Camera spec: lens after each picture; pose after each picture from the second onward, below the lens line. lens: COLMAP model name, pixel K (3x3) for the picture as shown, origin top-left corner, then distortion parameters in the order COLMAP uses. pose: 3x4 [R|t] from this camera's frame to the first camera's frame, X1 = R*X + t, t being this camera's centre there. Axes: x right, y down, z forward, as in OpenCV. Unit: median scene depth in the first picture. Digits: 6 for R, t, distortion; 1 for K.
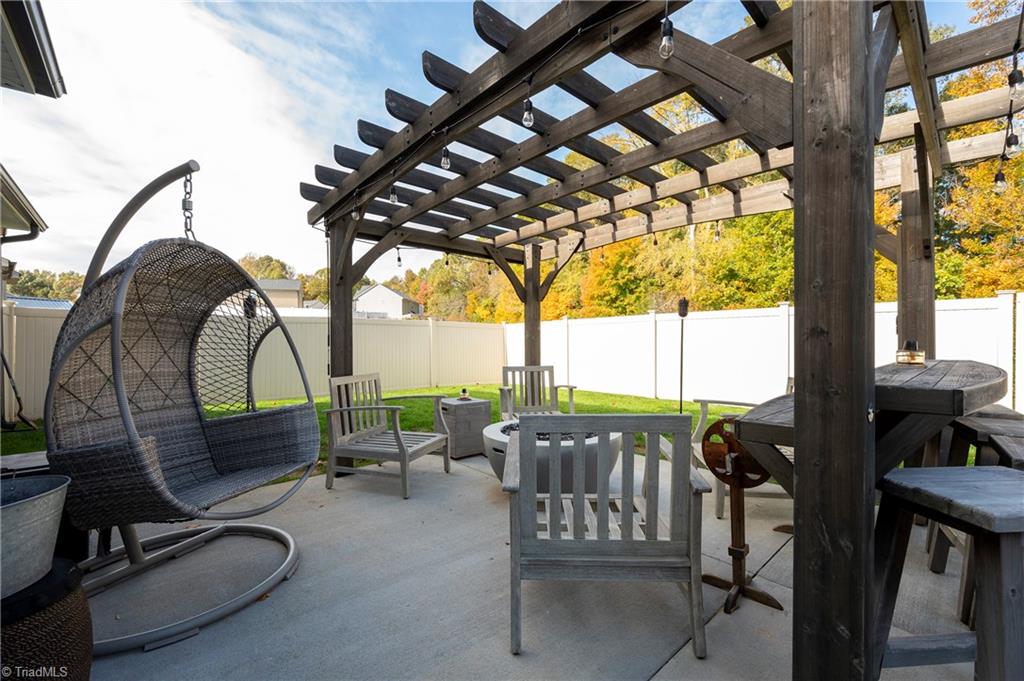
lens RADIAL K [[392.8, 0, 513.2], [0, 392.8, 343.6], [0, 0, 1]] dist [-0.003007, -0.000210]
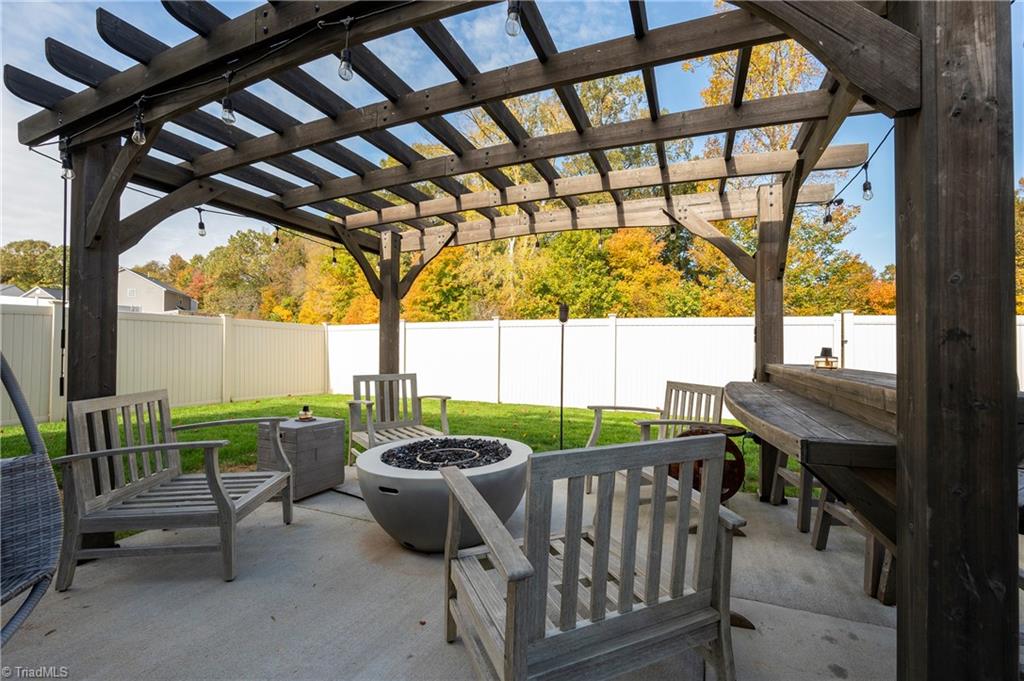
lens RADIAL K [[392.8, 0, 513.2], [0, 392.8, 343.6], [0, 0, 1]] dist [-0.003007, -0.000210]
pose [[0.901391, 0.015235, 0.432739, -0.108798], [-0.009276, 0.999831, -0.015877, 0.002770], [-0.432907, 0.010297, 0.901380, 0.159478]]
